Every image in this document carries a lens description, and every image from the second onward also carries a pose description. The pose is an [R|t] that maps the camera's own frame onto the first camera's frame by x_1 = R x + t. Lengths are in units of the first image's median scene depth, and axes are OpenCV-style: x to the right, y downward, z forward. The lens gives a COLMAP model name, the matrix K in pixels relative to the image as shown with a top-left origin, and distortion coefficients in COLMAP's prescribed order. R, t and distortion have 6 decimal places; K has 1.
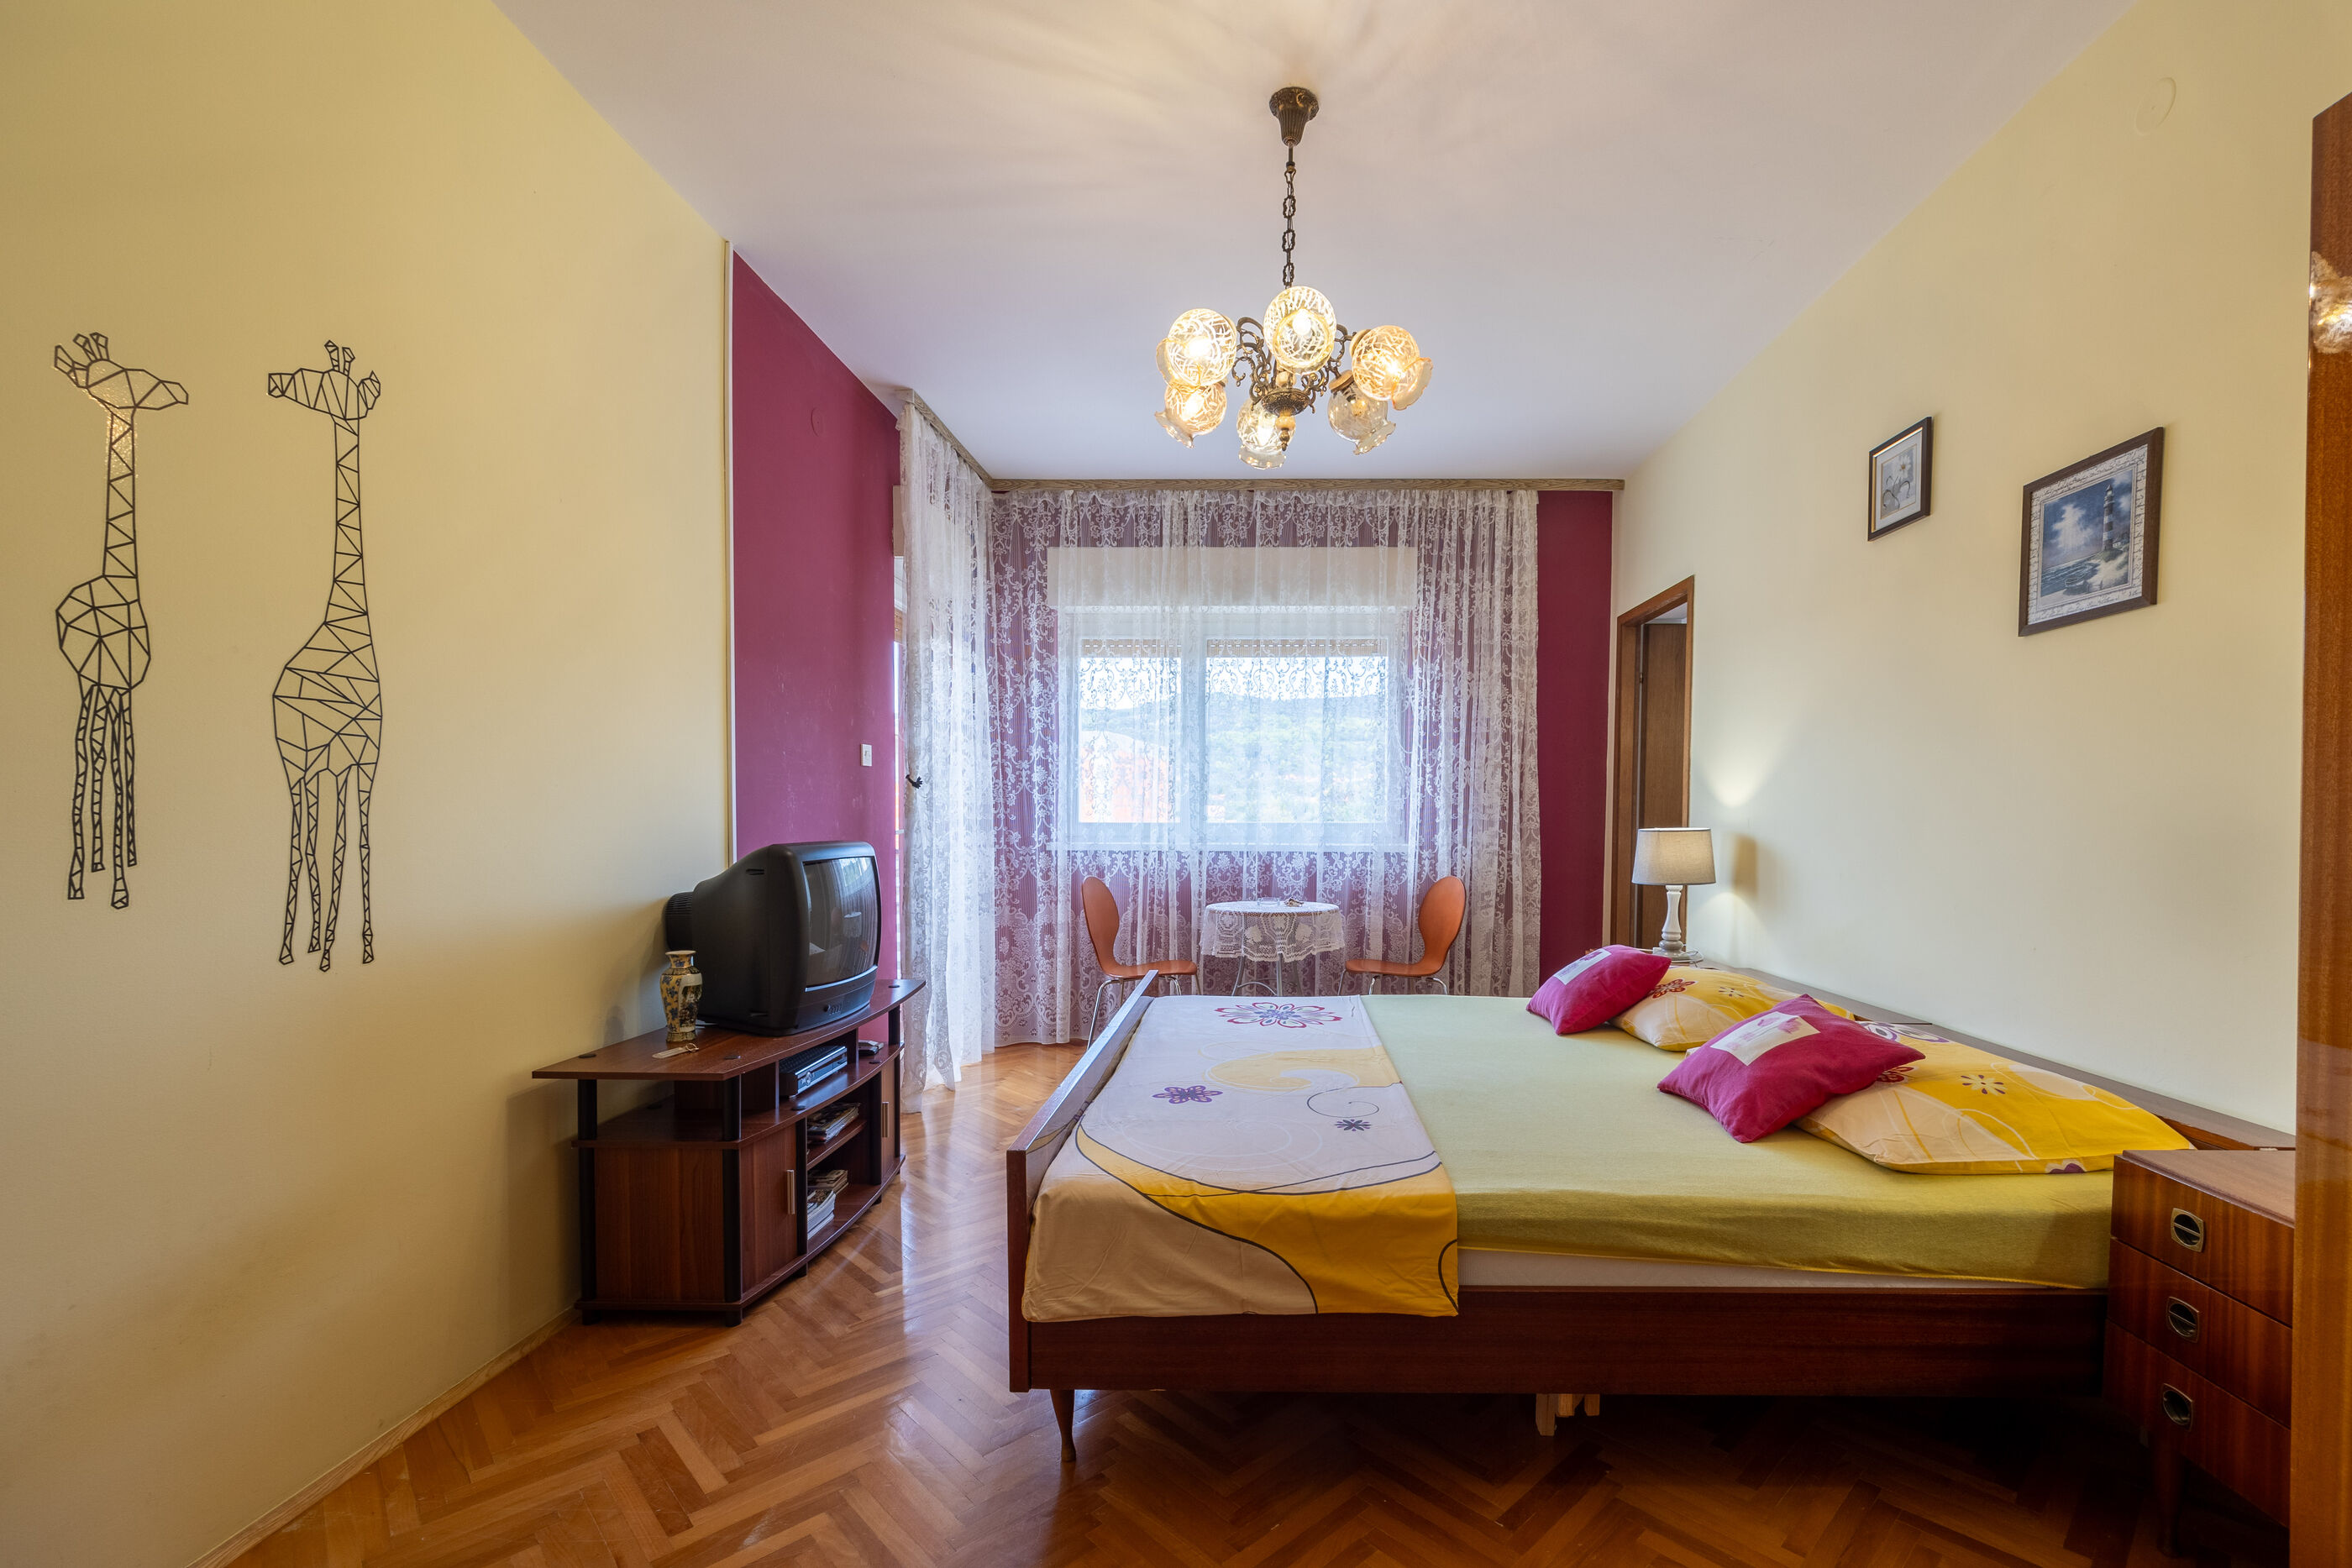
lens RADIAL K [[979.4, 0, 1188.7], [0, 979.4, 898.5], [0, 0, 1]] dist [-0.003301, 0.000893]
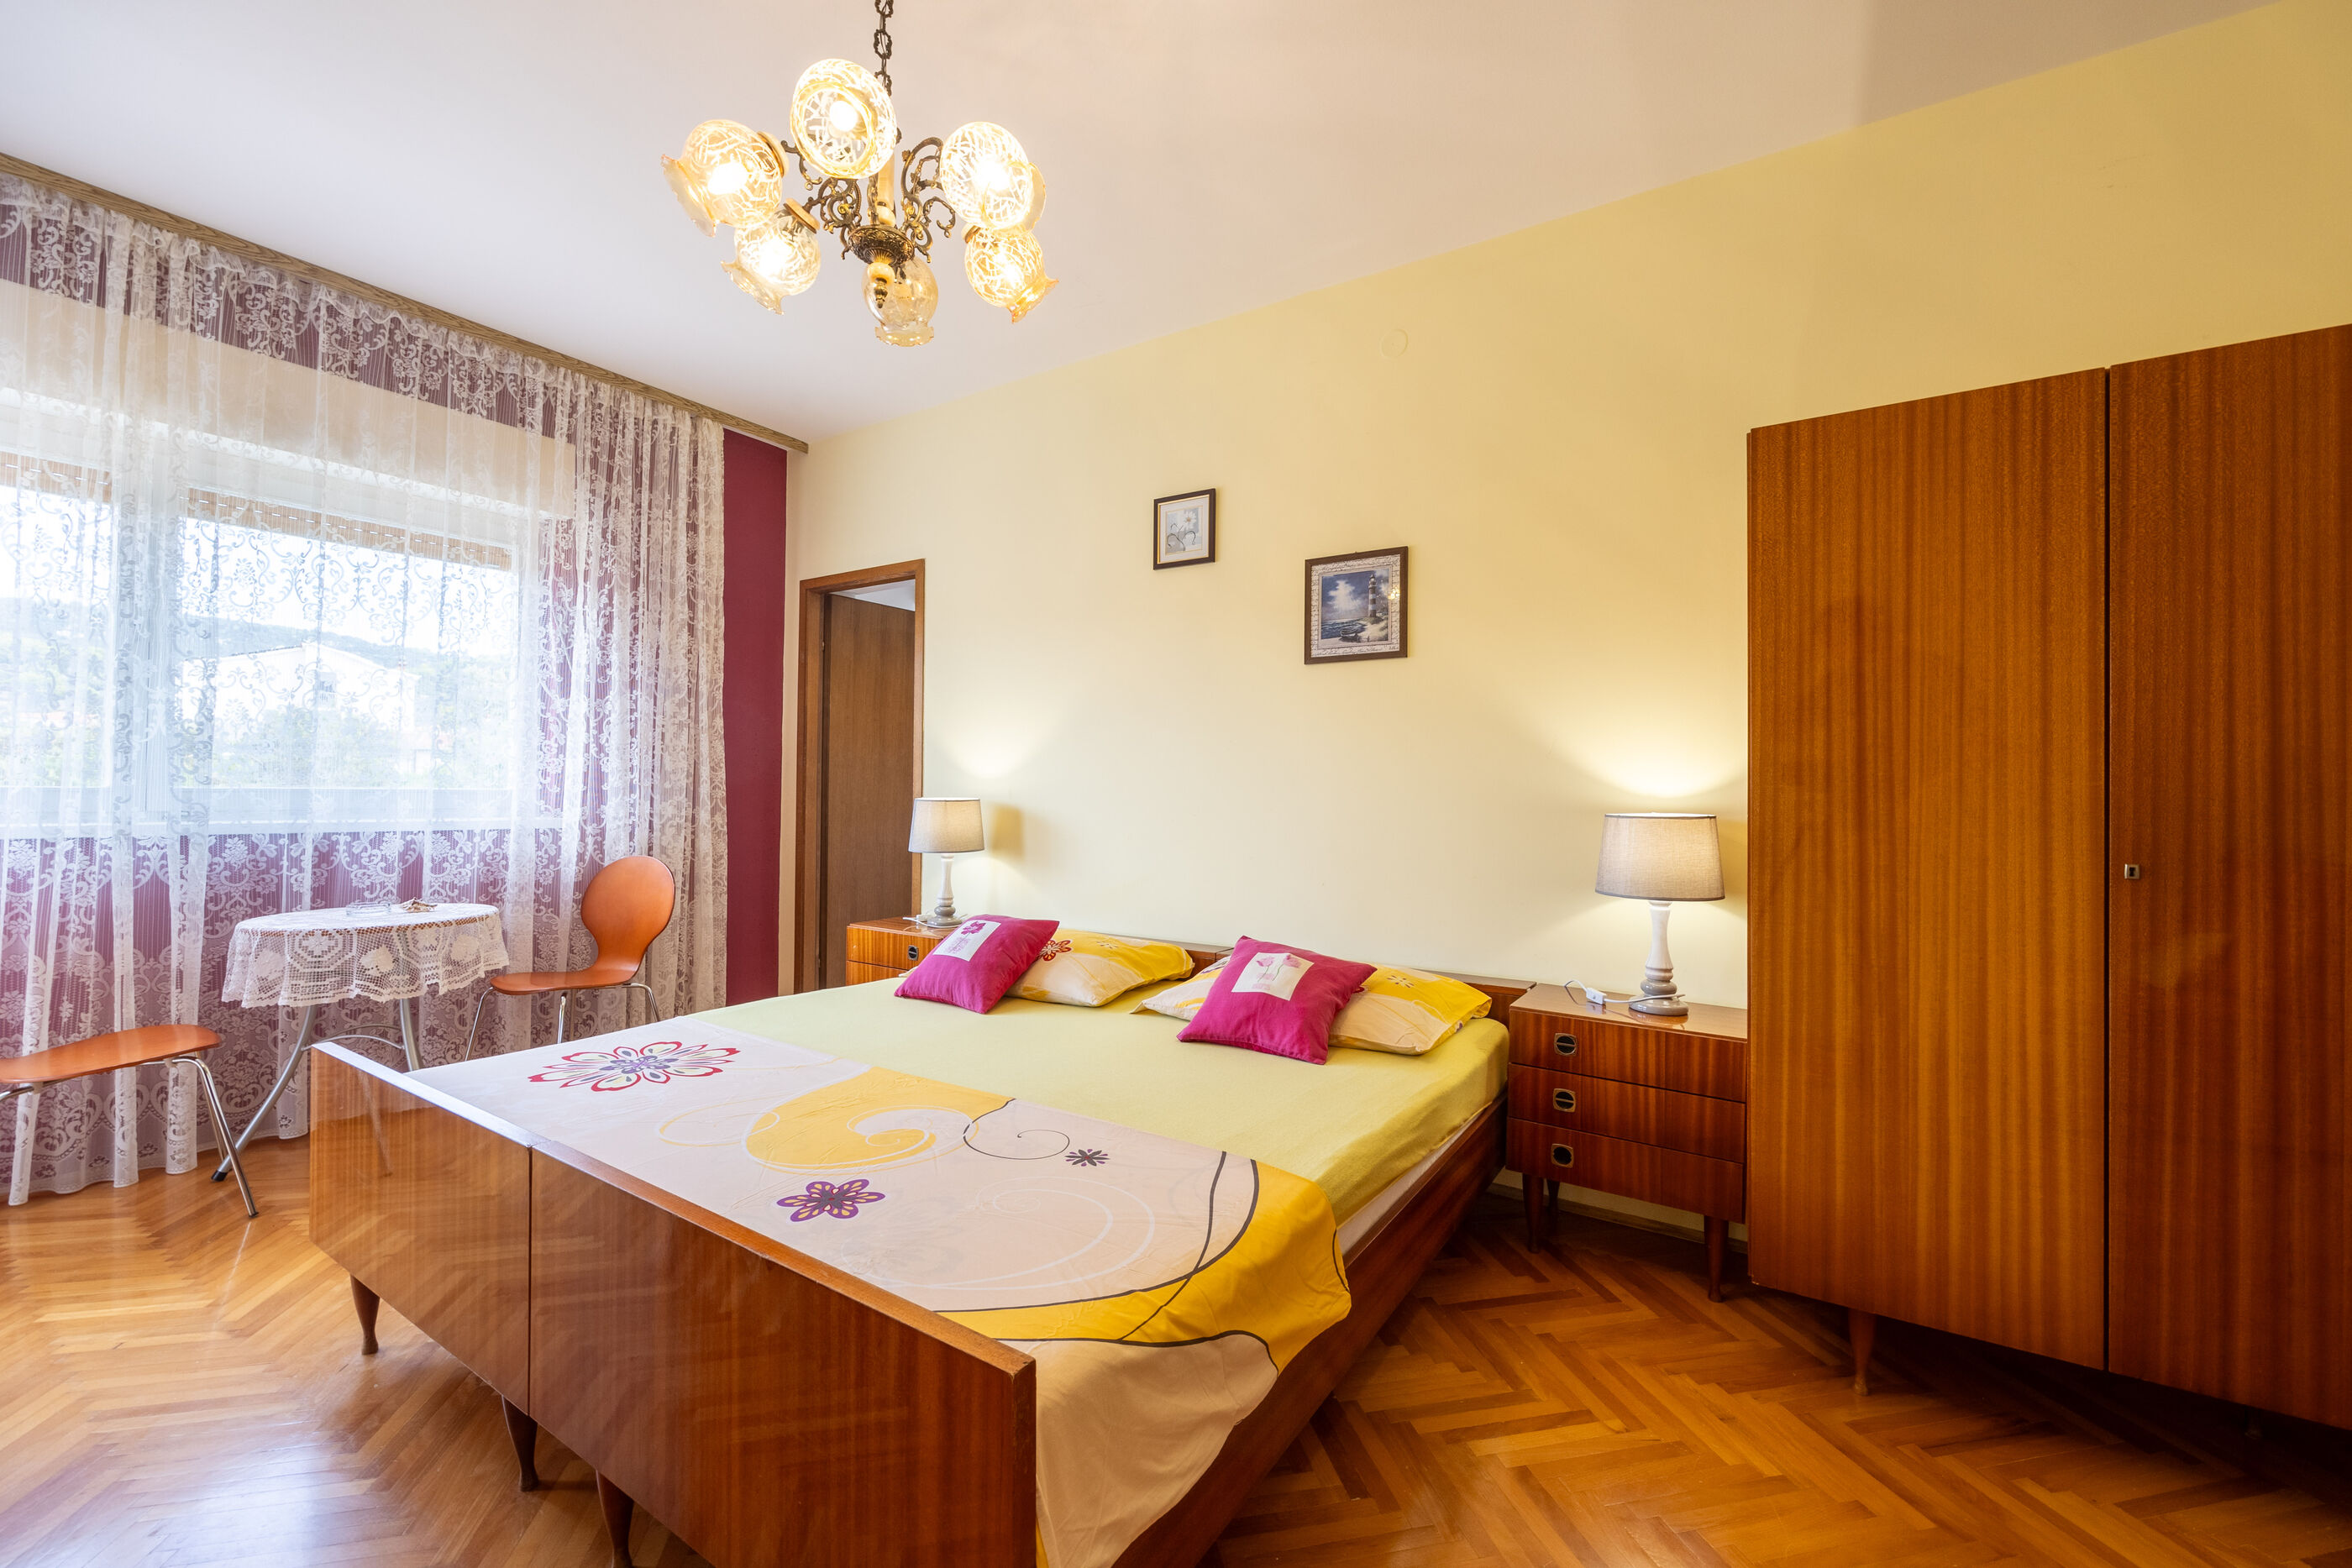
lens RADIAL K [[979.4, 0, 1130.5], [0, 979.4, 818.6], [0, 0, 1]] dist [-0.003301, 0.000893]
pose [[0.515192, -0.020604, 0.856827, -0.325543], [0.059550, 0.998156, -0.011803, -0.028501], [-0.855004, 0.057105, 0.515469, 0.324306]]
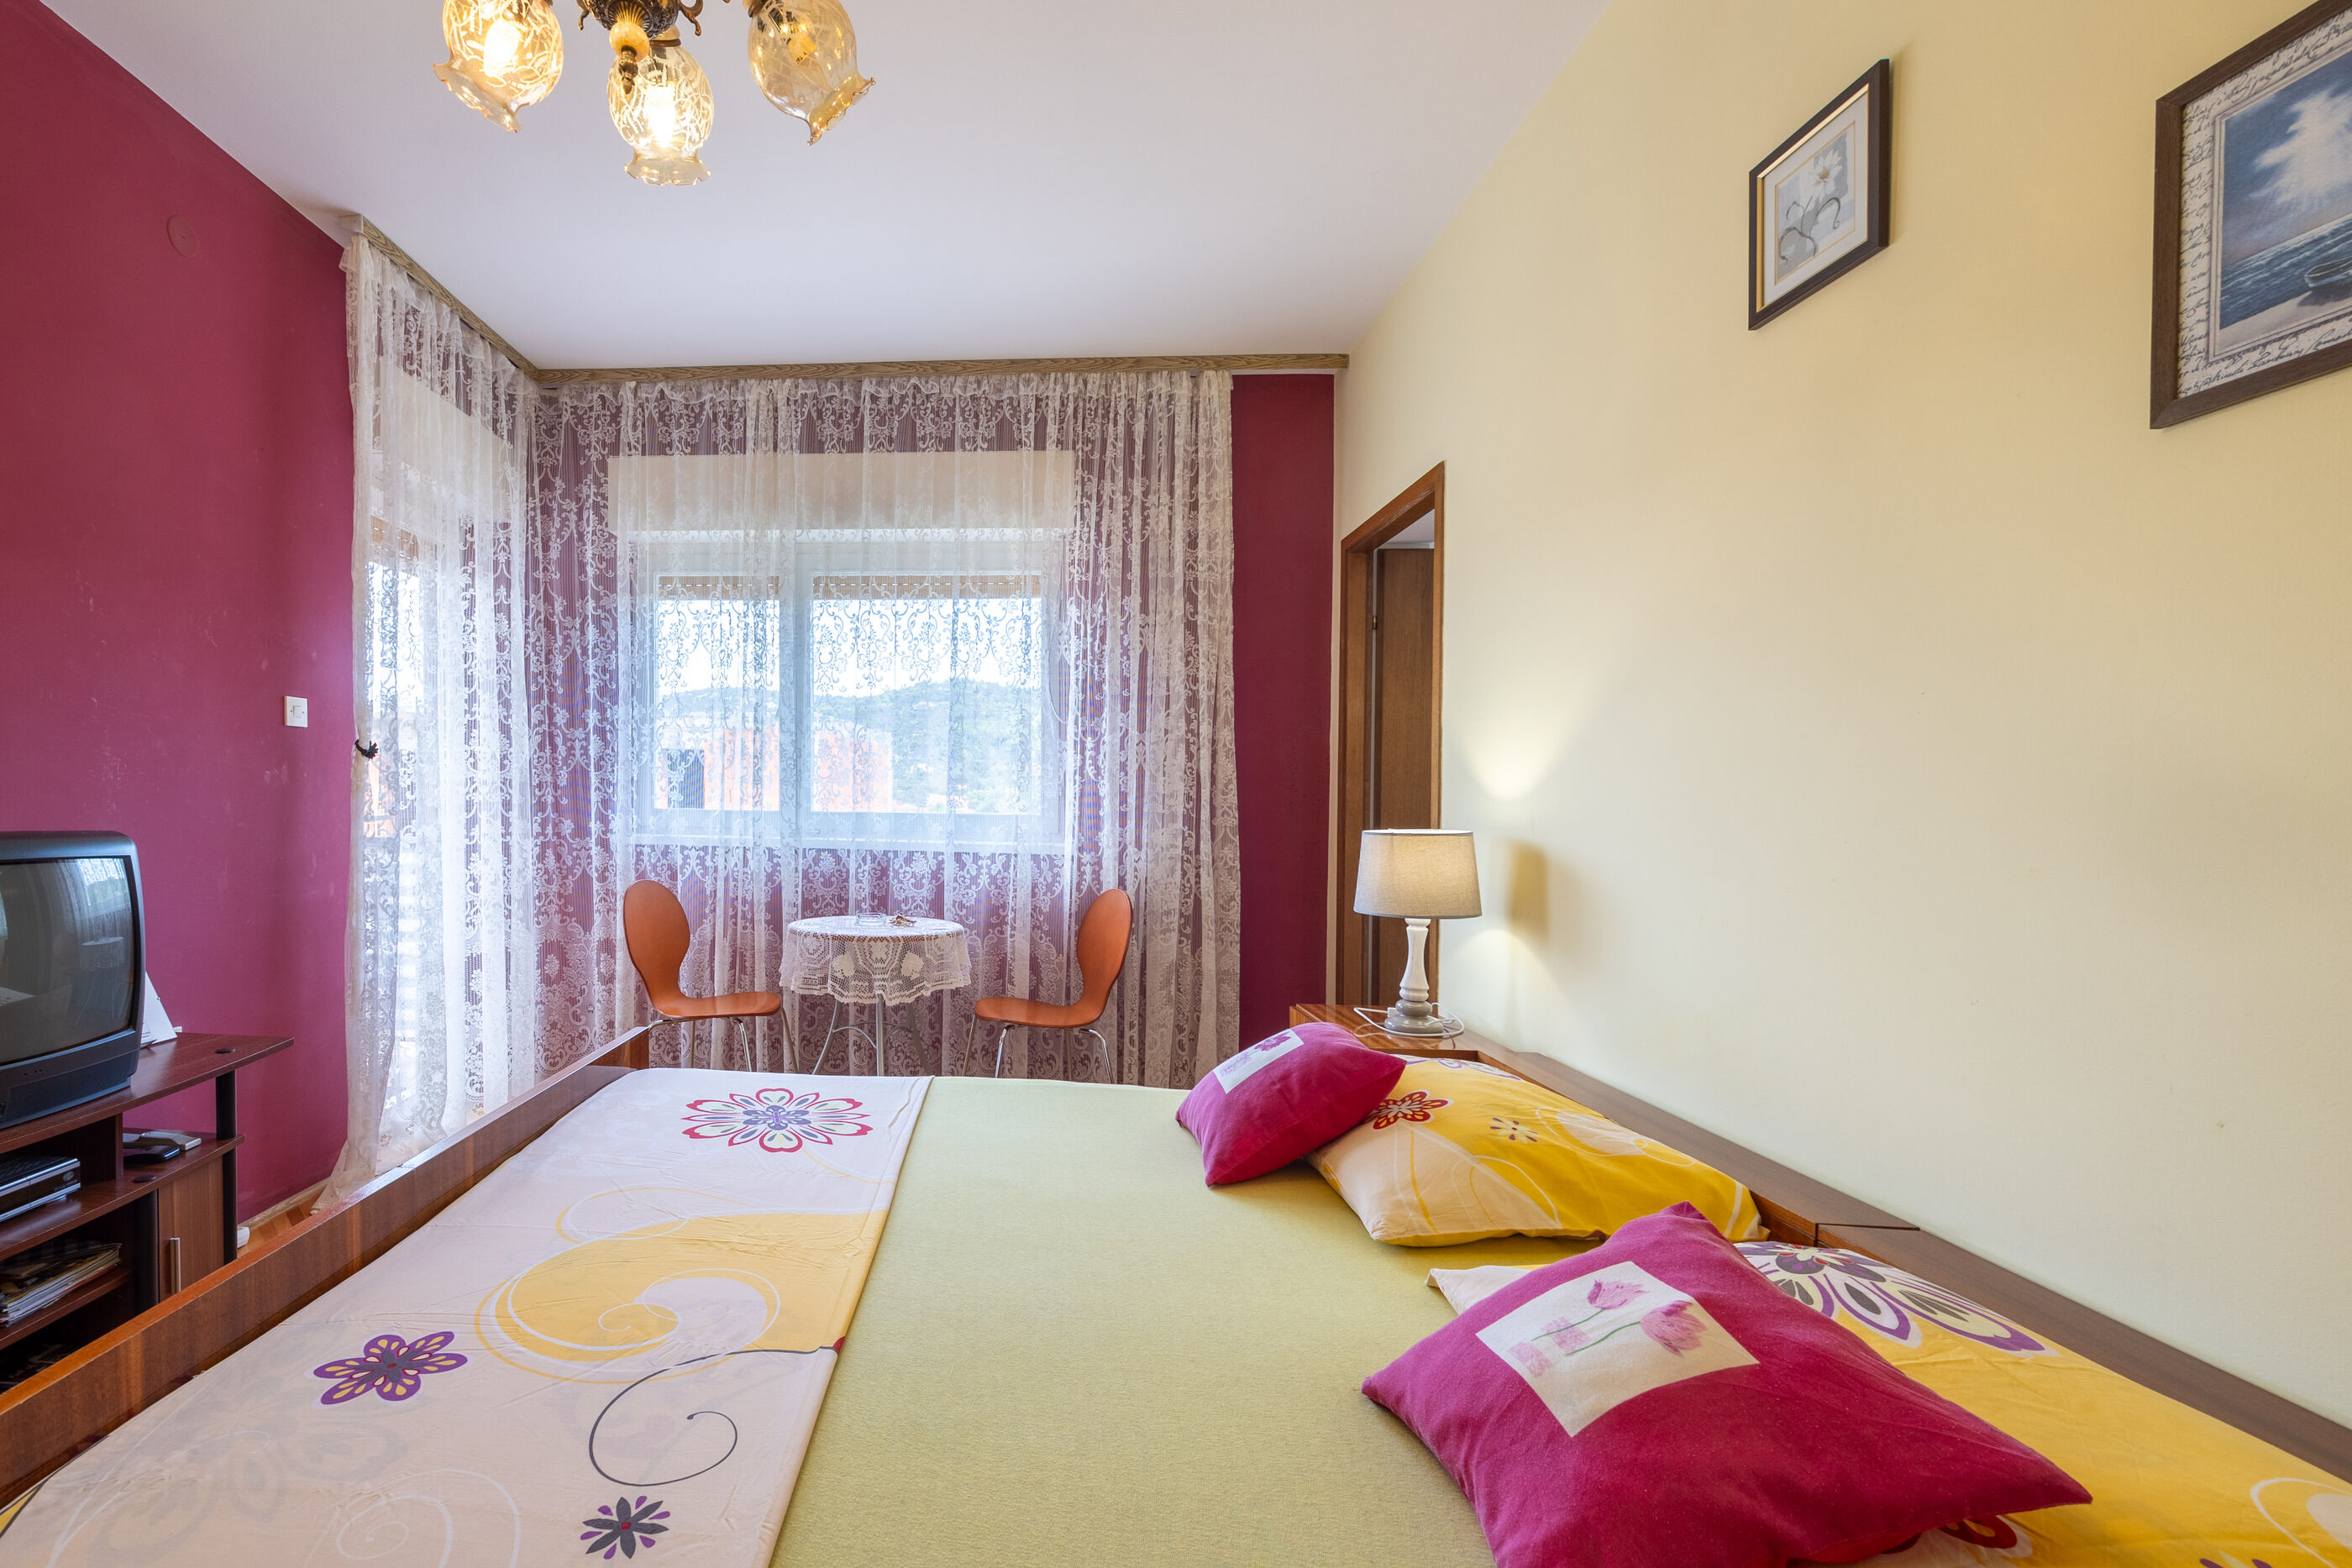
lens RADIAL K [[1013.2, 0, 902.7], [0, 1013.2, 839.4], [0, 0, 1]] dist [-0.000960, -0.000555]
pose [[0.999597, 0.015259, -0.023930, 0.183376], [-0.016432, 0.998634, -0.049600, -0.028489], [0.023140, 0.049973, 0.998482, 0.343026]]
